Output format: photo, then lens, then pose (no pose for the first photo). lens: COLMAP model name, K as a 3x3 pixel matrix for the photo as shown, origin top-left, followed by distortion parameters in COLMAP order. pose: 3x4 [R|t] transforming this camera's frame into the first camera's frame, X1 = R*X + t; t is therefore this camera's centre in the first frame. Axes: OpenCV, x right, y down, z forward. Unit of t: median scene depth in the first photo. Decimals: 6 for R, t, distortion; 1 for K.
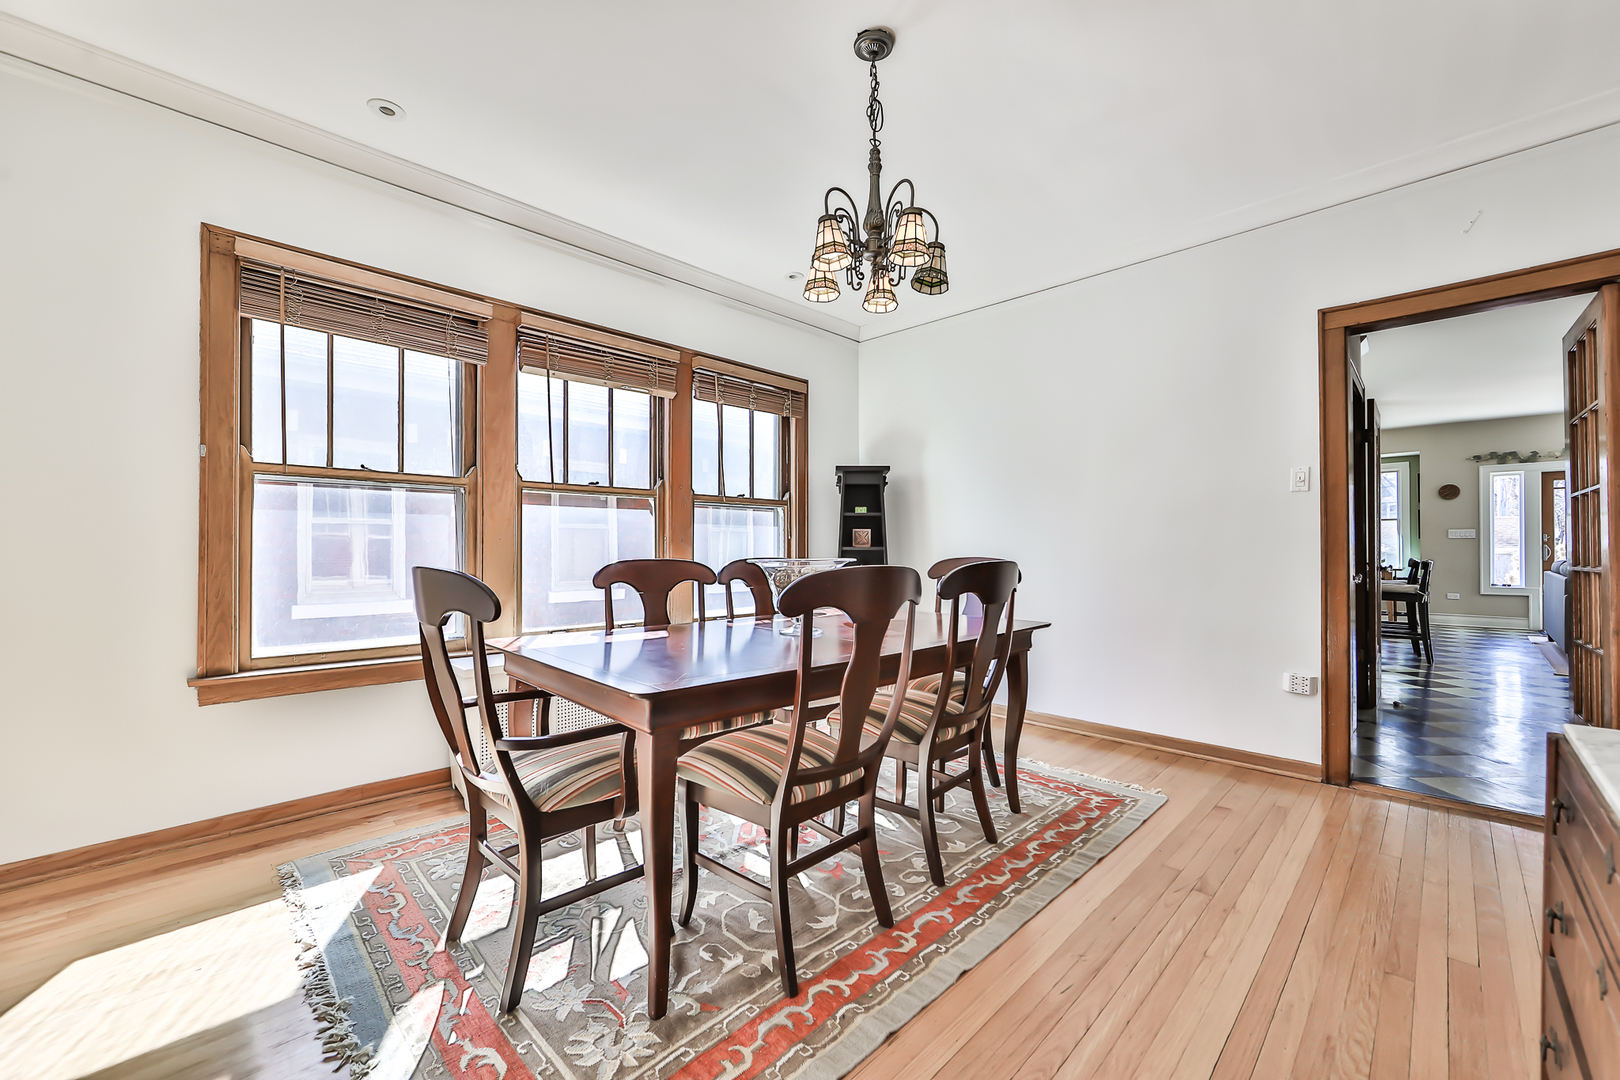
lens RADIAL K [[638.2, 0, 812.5], [0, 638.2, 546.4], [0, 0, 1]] dist [-0.015126, 0.003332]
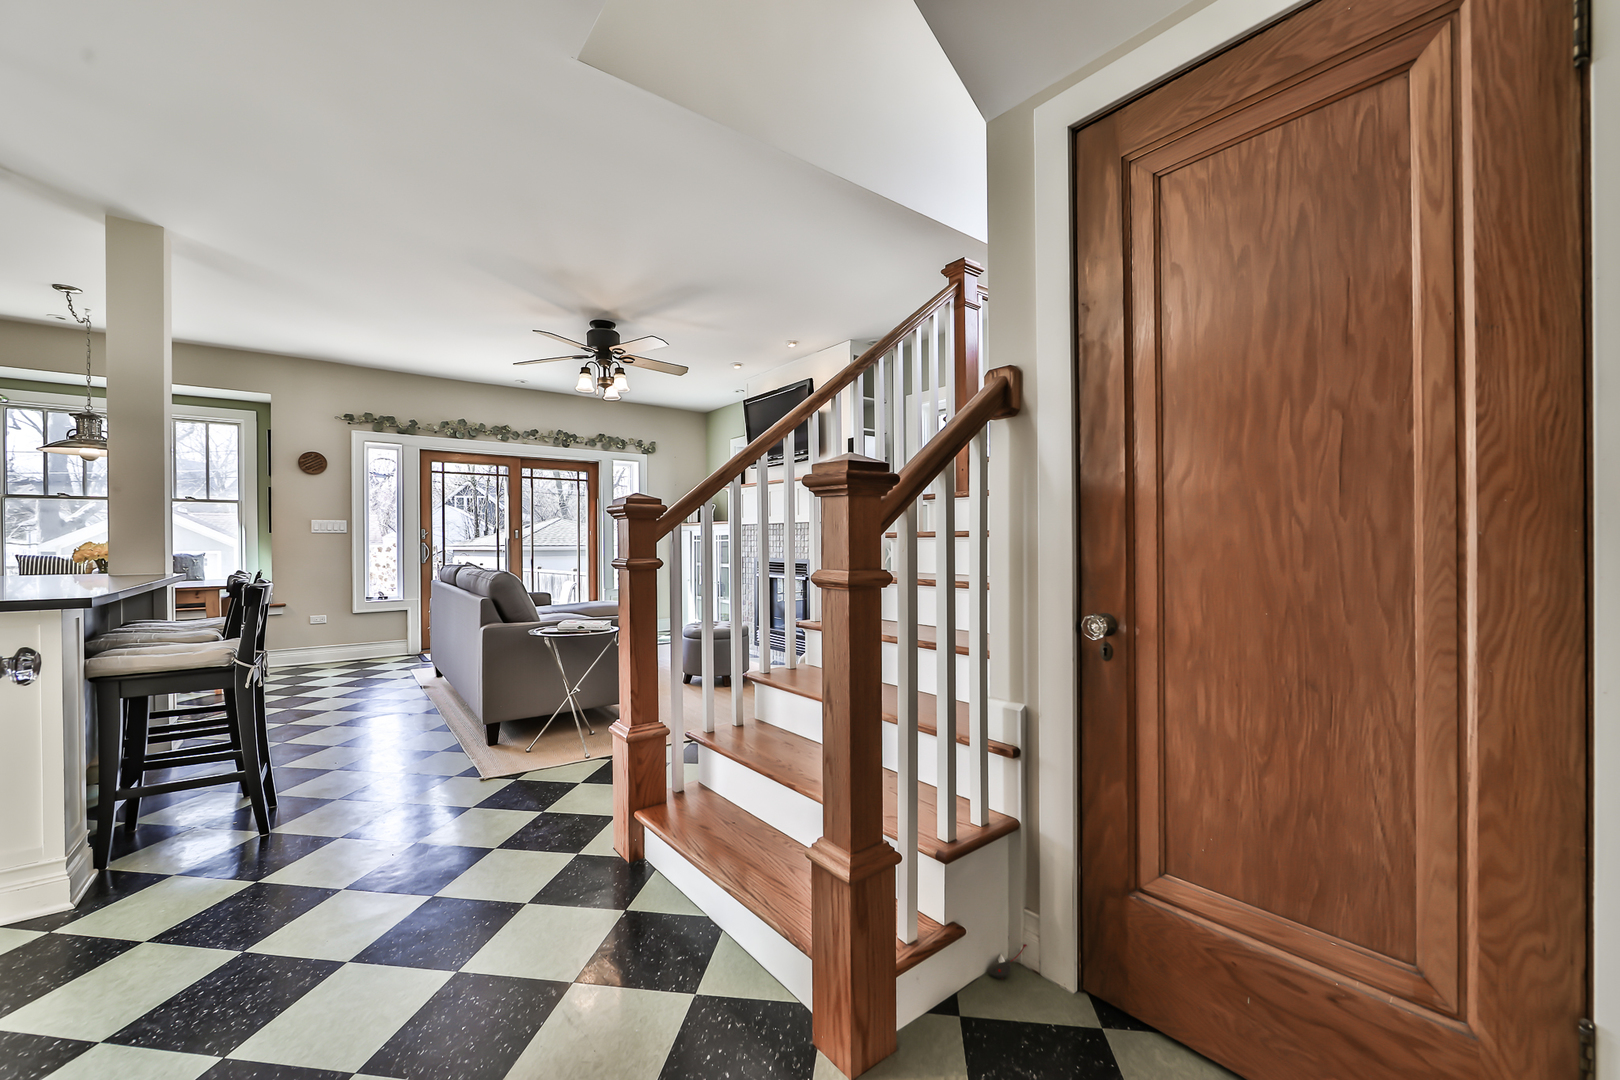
lens RADIAL K [[638.2, 0, 814.3], [0, 638.2, 540.1], [0, 0, 1]] dist [-0.015126, 0.003332]
pose [[0.110399, 0.002161, 0.993885, 0.406513], [0.000342, 0.999997, -0.002213, -0.003440], [-0.993887, 0.000584, 0.110398, 0.402013]]
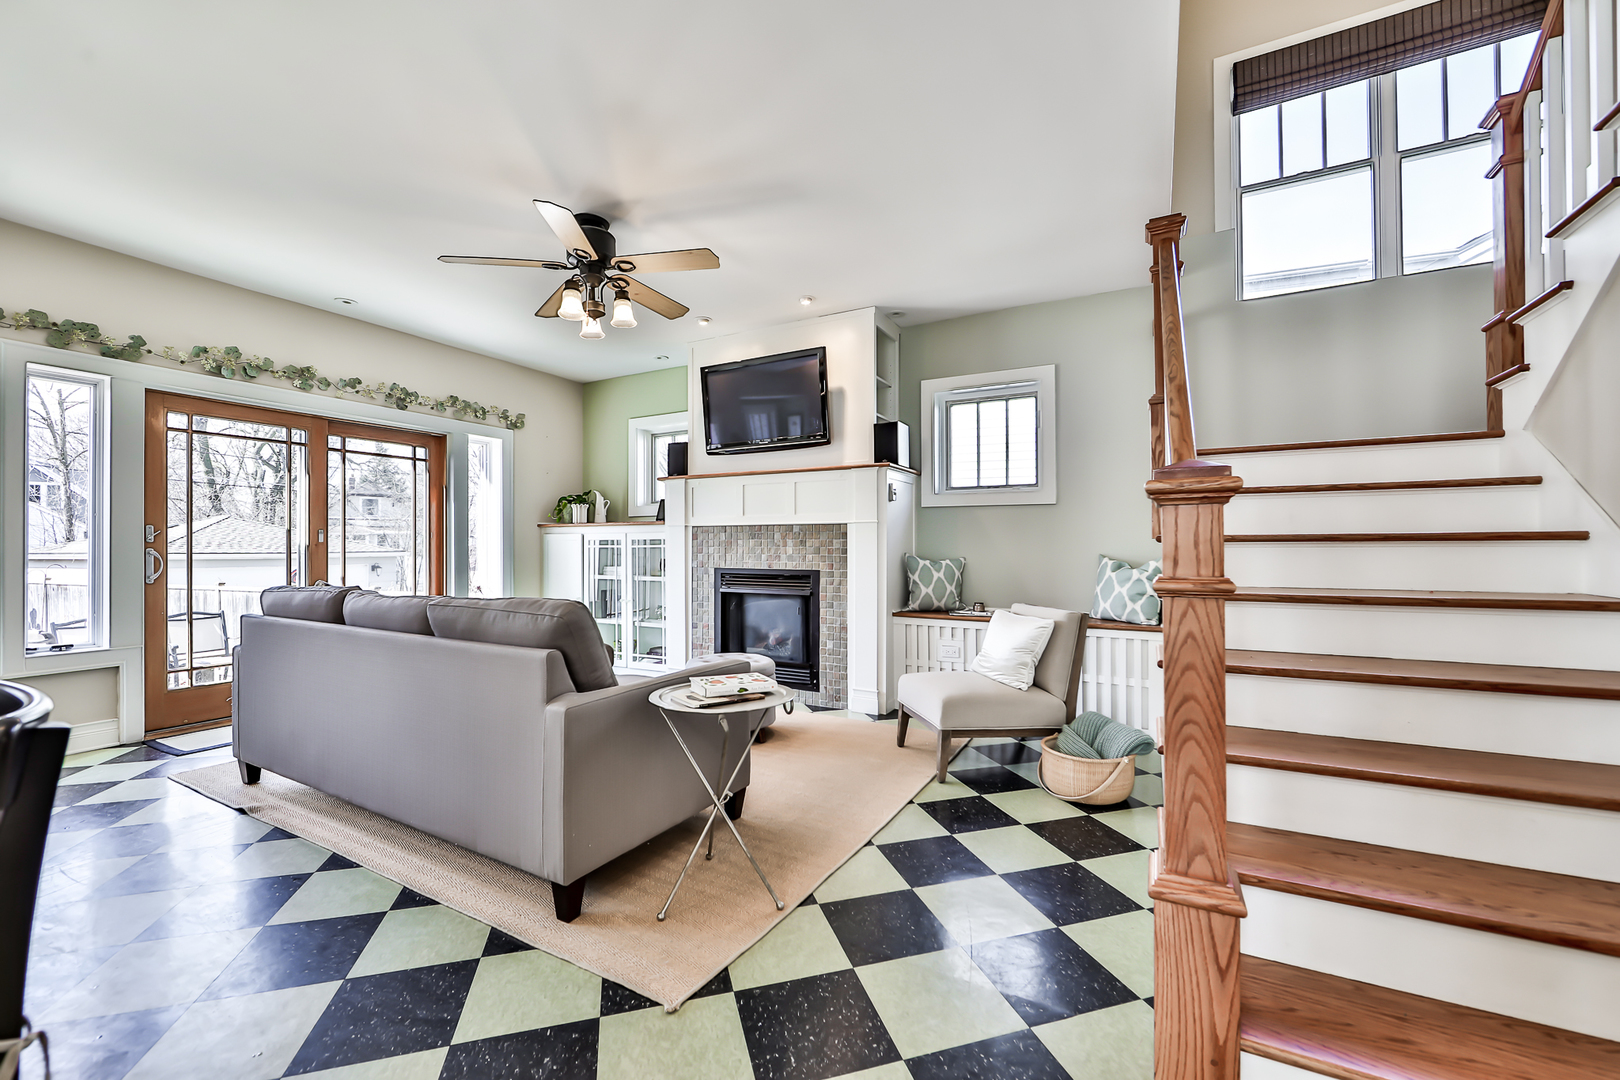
lens RADIAL K [[638.2, 0, 811.5], [0, 638.2, 546.7], [0, 0, 1]] dist [-0.015126, 0.003332]
pose [[-0.292455, 0.002596, 0.956276, 0.546505], [-0.002676, 0.999990, -0.003533, -0.003014], [-0.956276, -0.003592, -0.292445, 0.630224]]
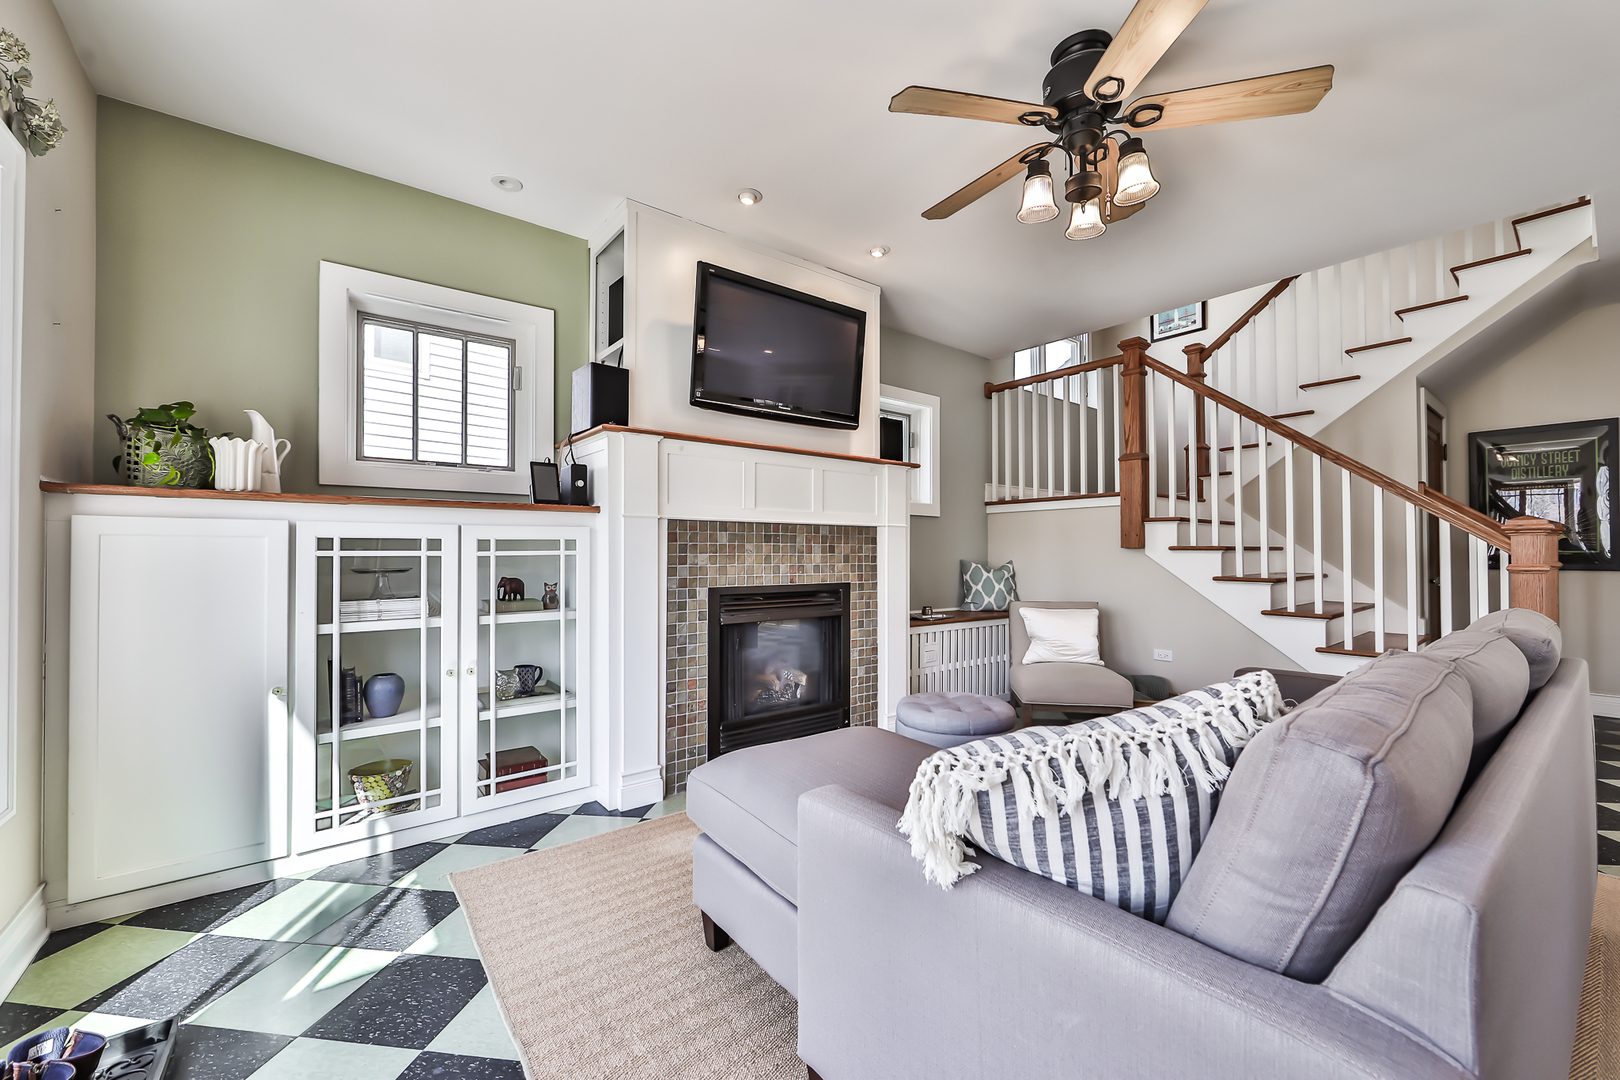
lens RADIAL K [[638.2, 0, 813.5], [0, 638.2, 541.6], [0, 0, 1]] dist [-0.015126, 0.003332]
pose [[-0.993298, -0.012131, 0.114945, 0.712683], [-0.012061, 0.999926, 0.001301, -0.006591], [-0.114952, -0.000094, -0.993371, 0.722831]]
